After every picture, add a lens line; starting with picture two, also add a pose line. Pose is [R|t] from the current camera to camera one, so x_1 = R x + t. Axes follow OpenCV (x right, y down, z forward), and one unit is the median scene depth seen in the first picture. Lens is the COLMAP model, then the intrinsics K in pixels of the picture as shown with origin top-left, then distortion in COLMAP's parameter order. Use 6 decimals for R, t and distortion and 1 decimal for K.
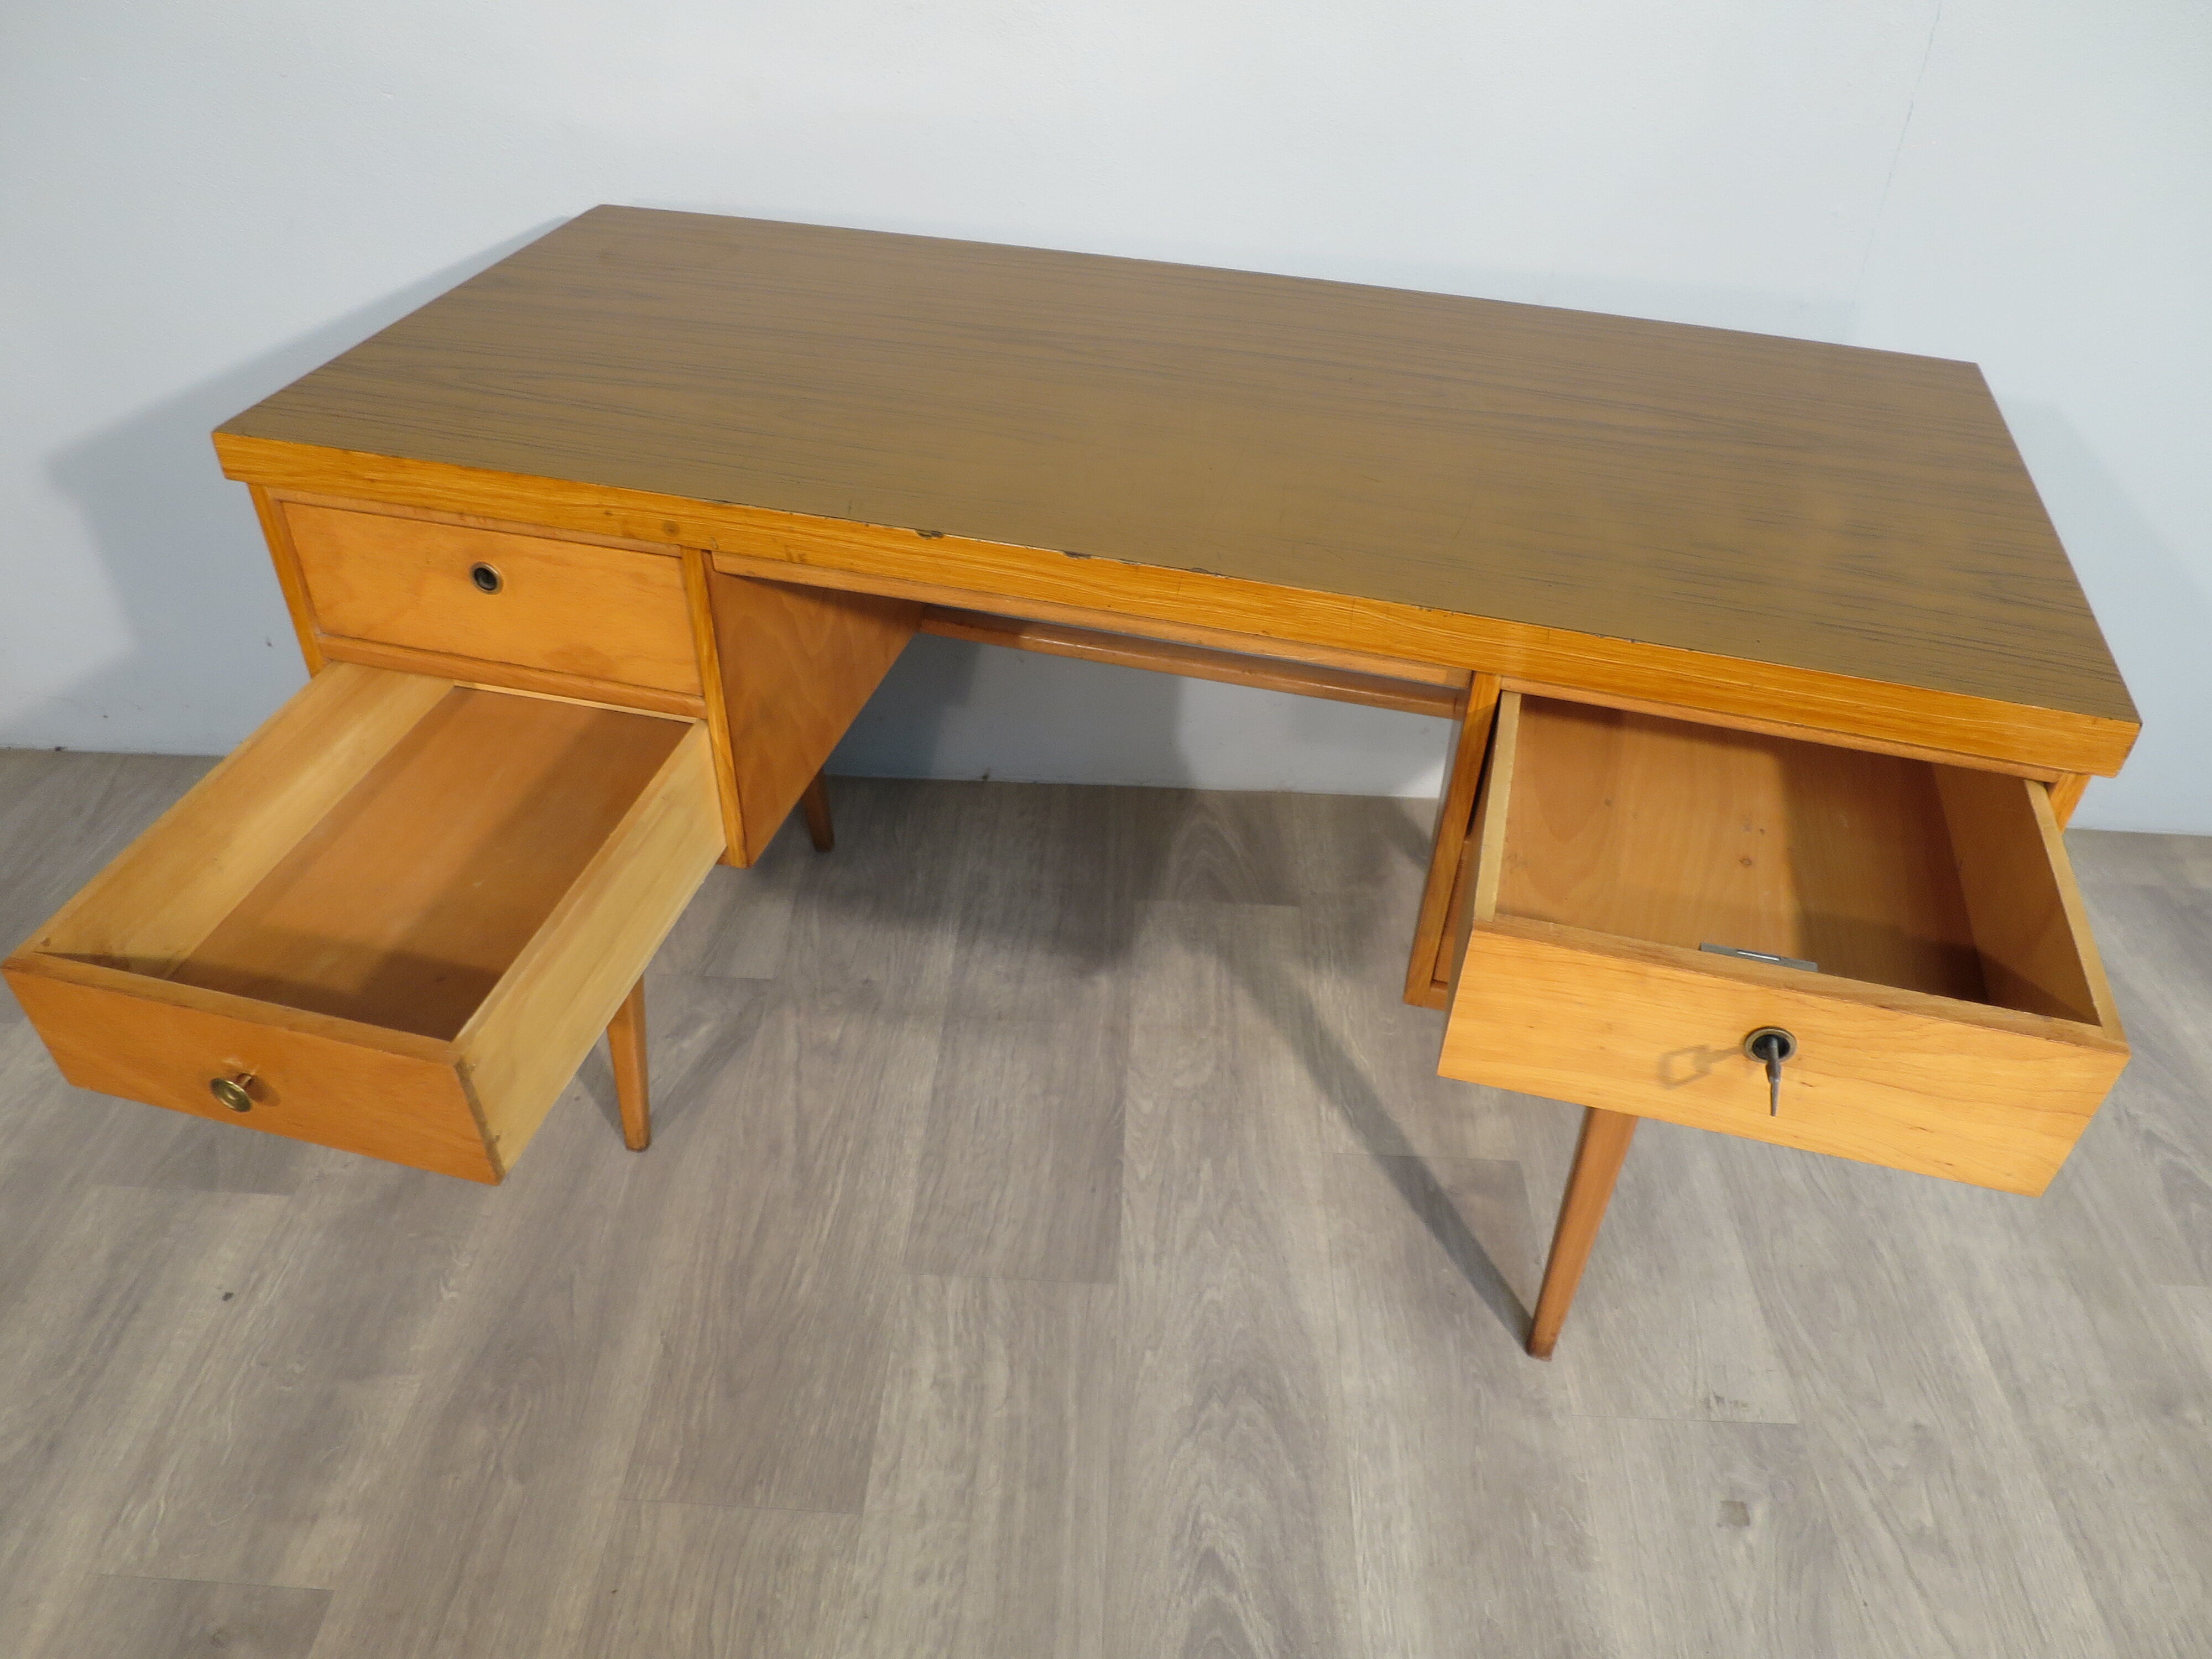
lens RADIAL K [[1596.2, 0, 1111.5], [0, 1596.2, 834.0], [0, 0, 1]] dist [-0.051701, 0.014714]
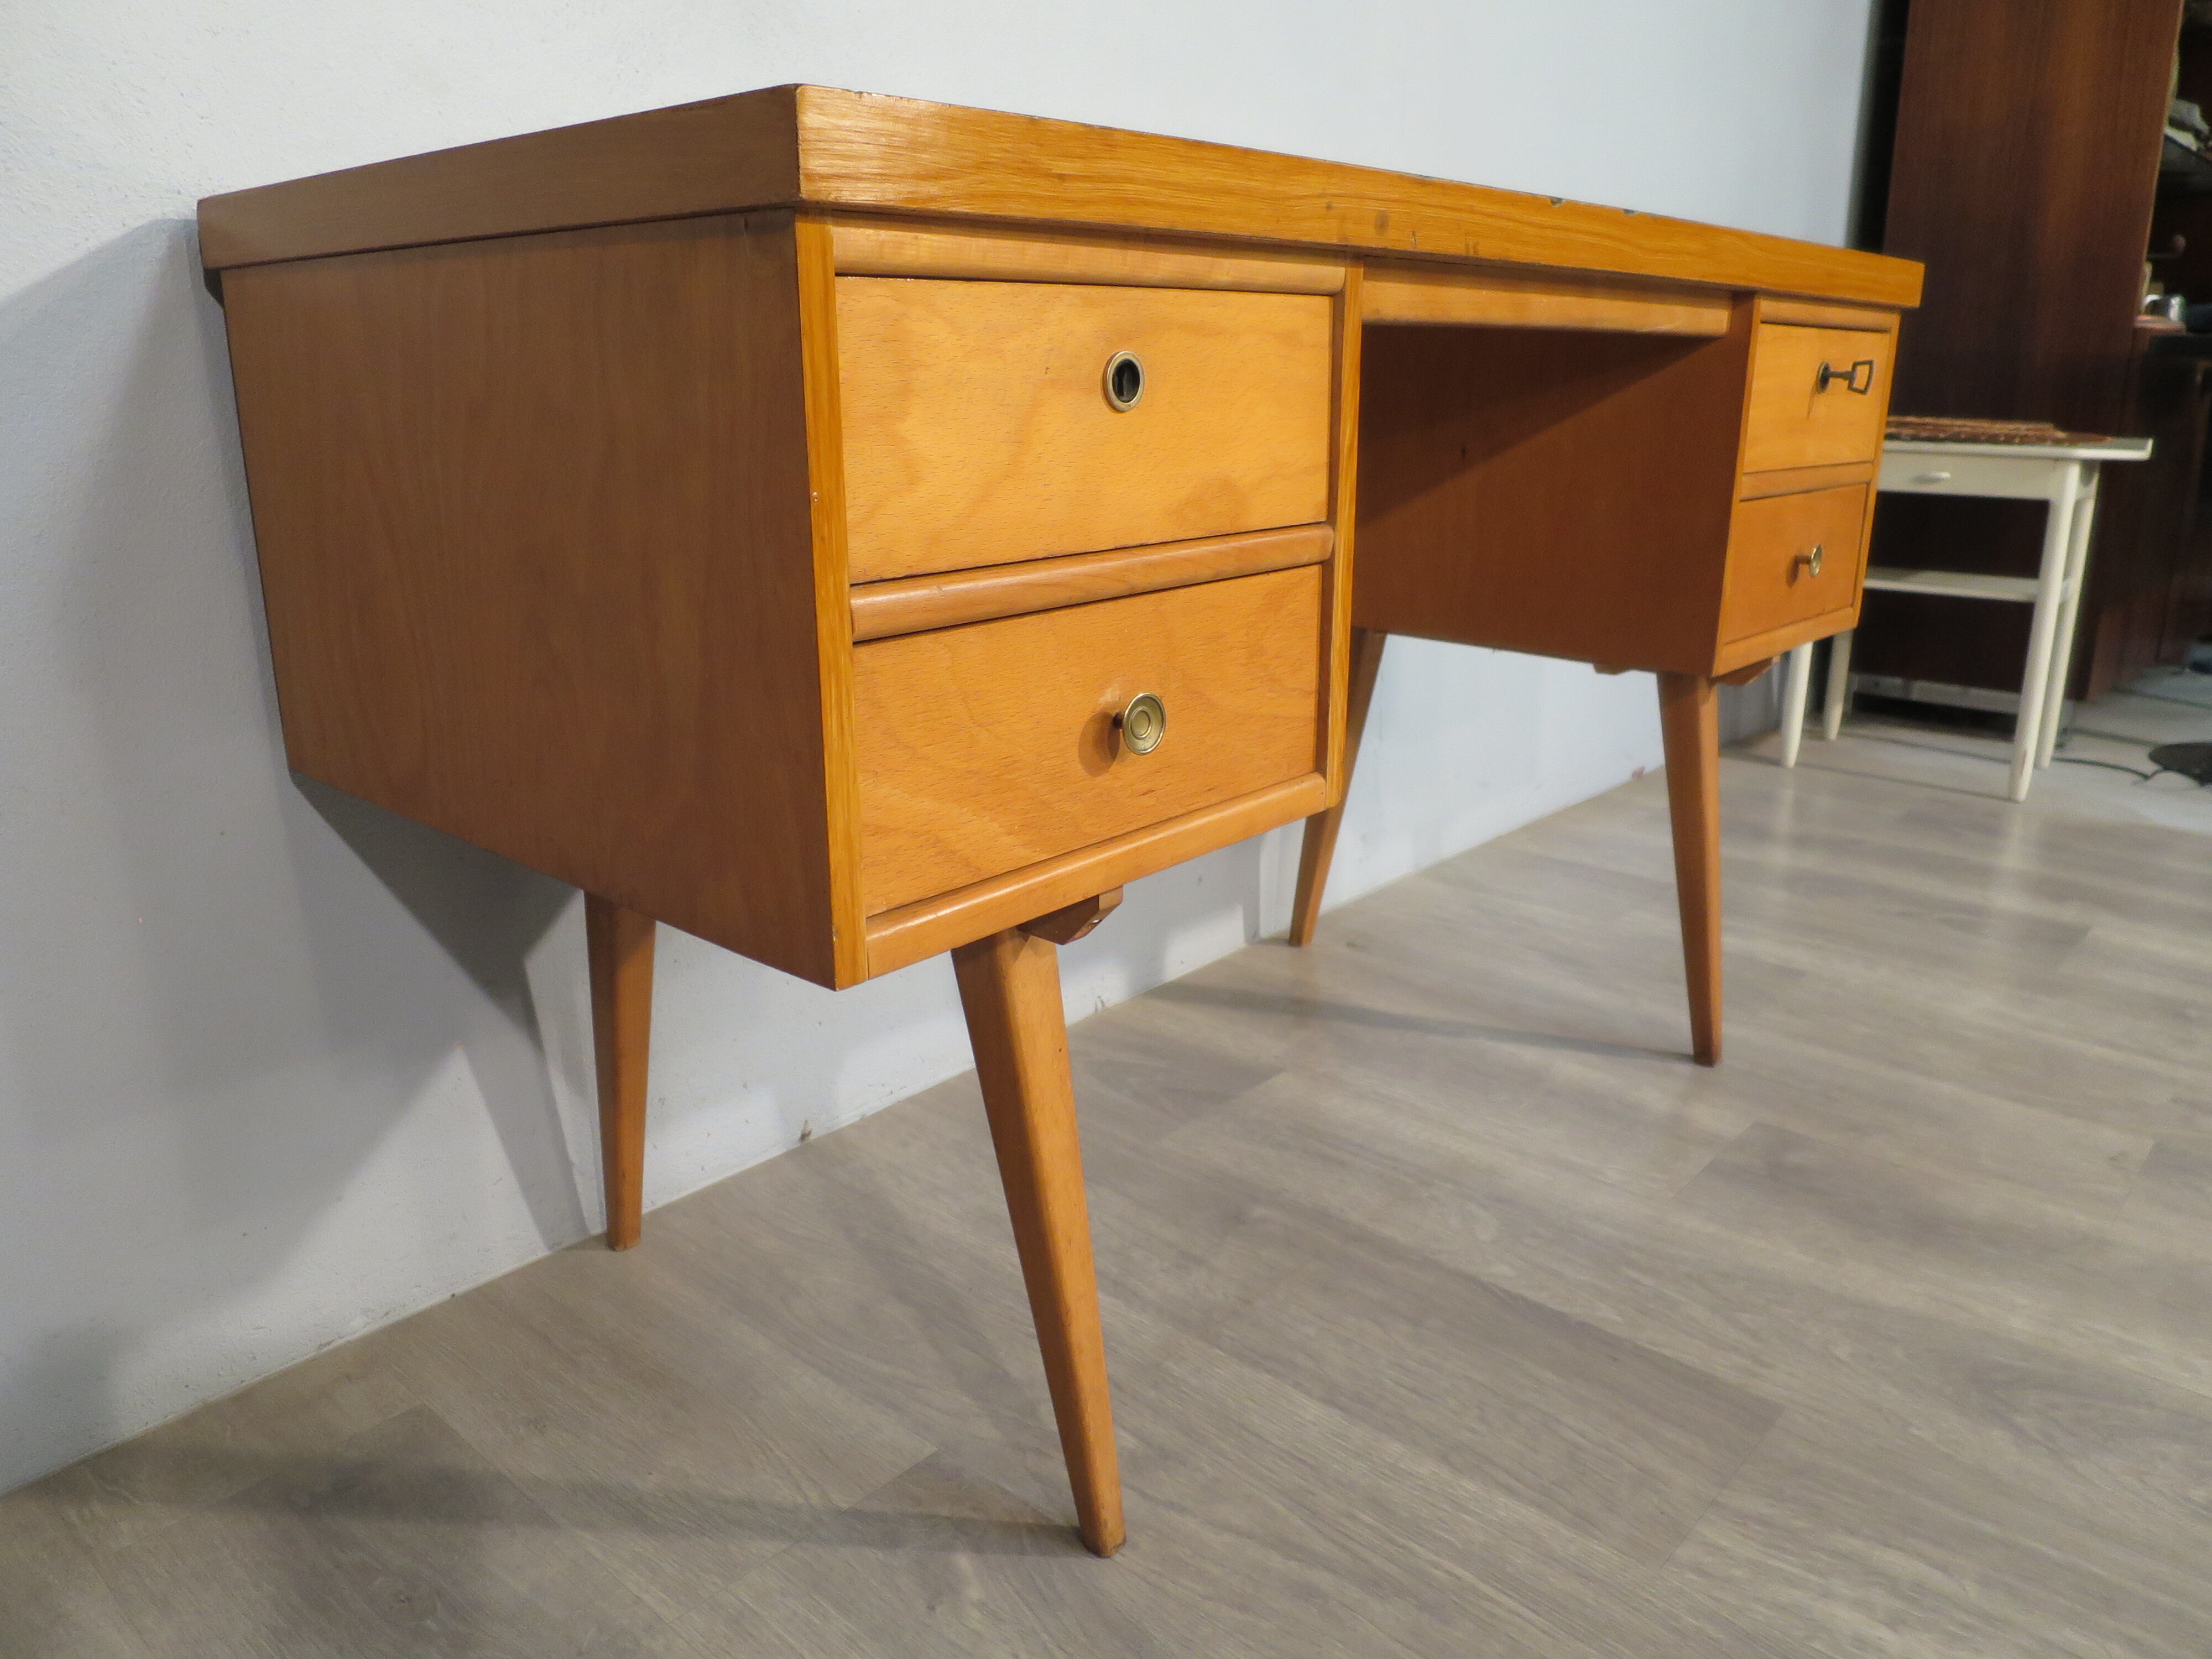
lens RADIAL K [[1596.2, 0, 1111.5], [0, 1596.2, 834.0], [0, 0, 1]] dist [-0.051701, 0.014714]
pose [[0.639117, -0.245870, 0.728751, -0.668423], [0.485727, 0.863687, -0.134589, 0.010681], [-0.596321, 0.439992, 0.671422, 0.624096]]
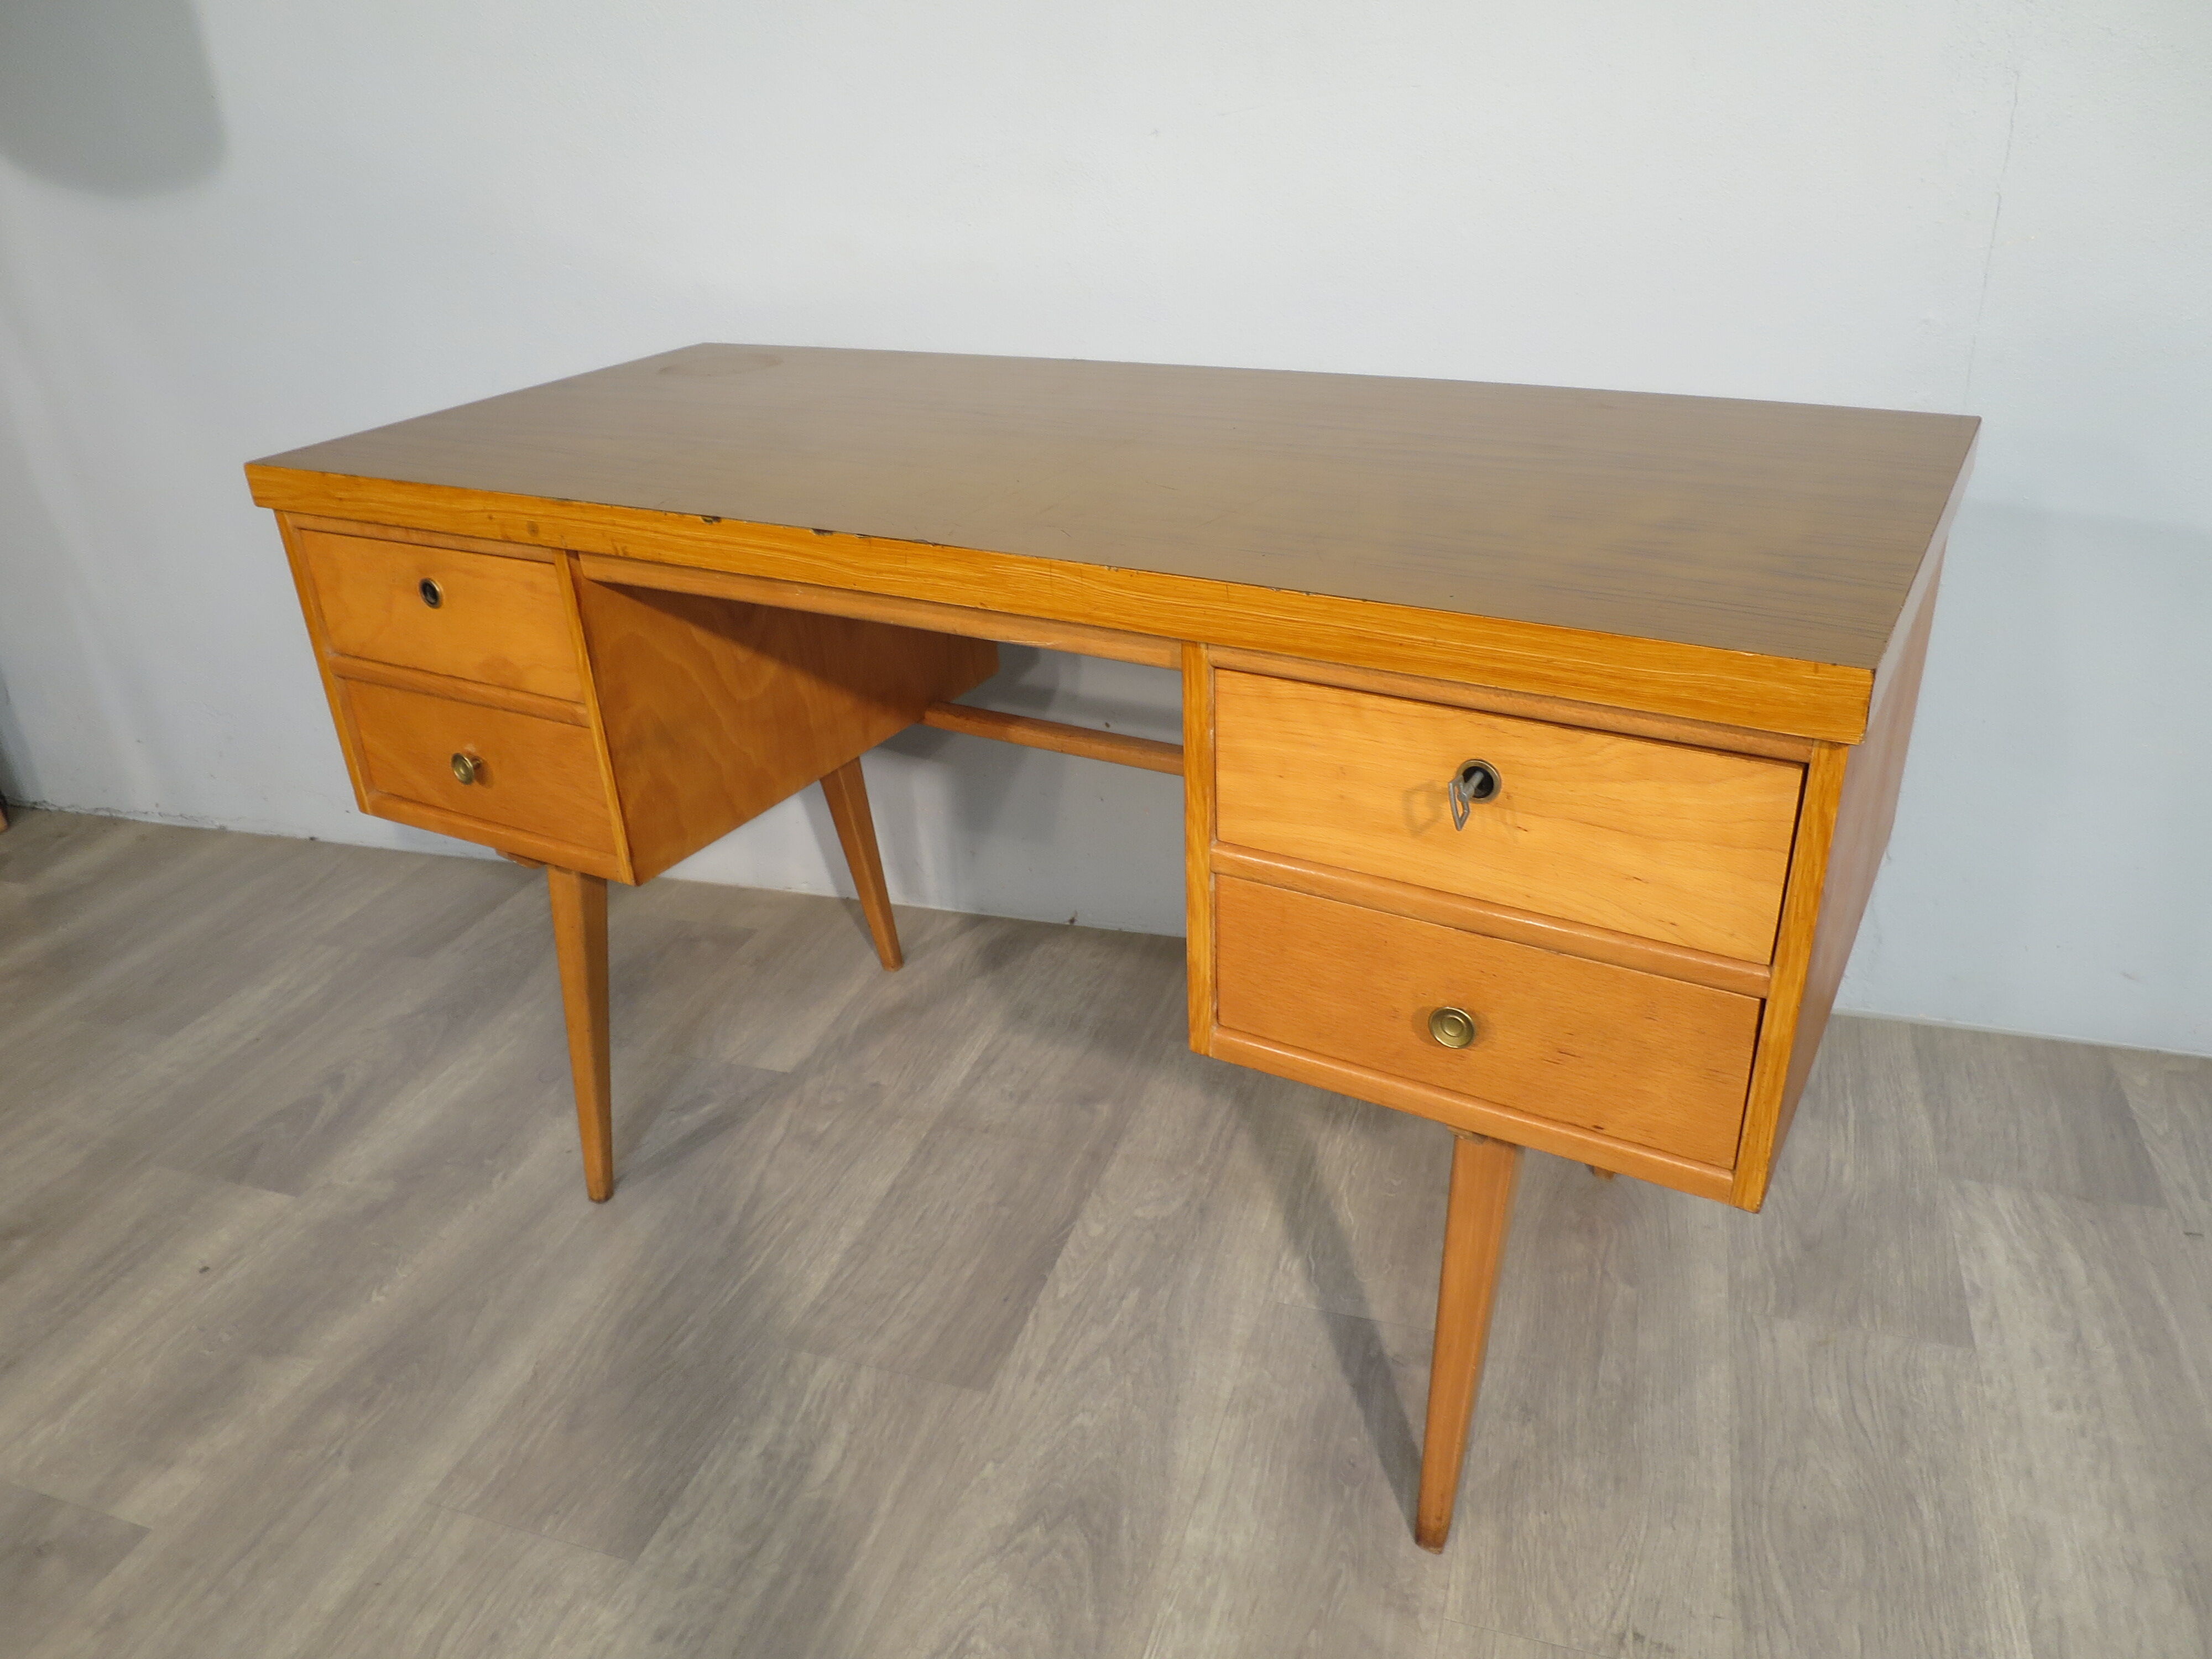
lens RADIAL K [[1596.2, 0, 1111.5], [0, 1596.2, 834.0], [0, 0, 1]] dist [-0.051701, 0.014714]
pose [[0.957701, 0.053884, -0.282677, 0.330012], [-0.108253, 0.977617, -0.180406, 0.130291], [0.266629, 0.203376, 0.942097, 0.088764]]
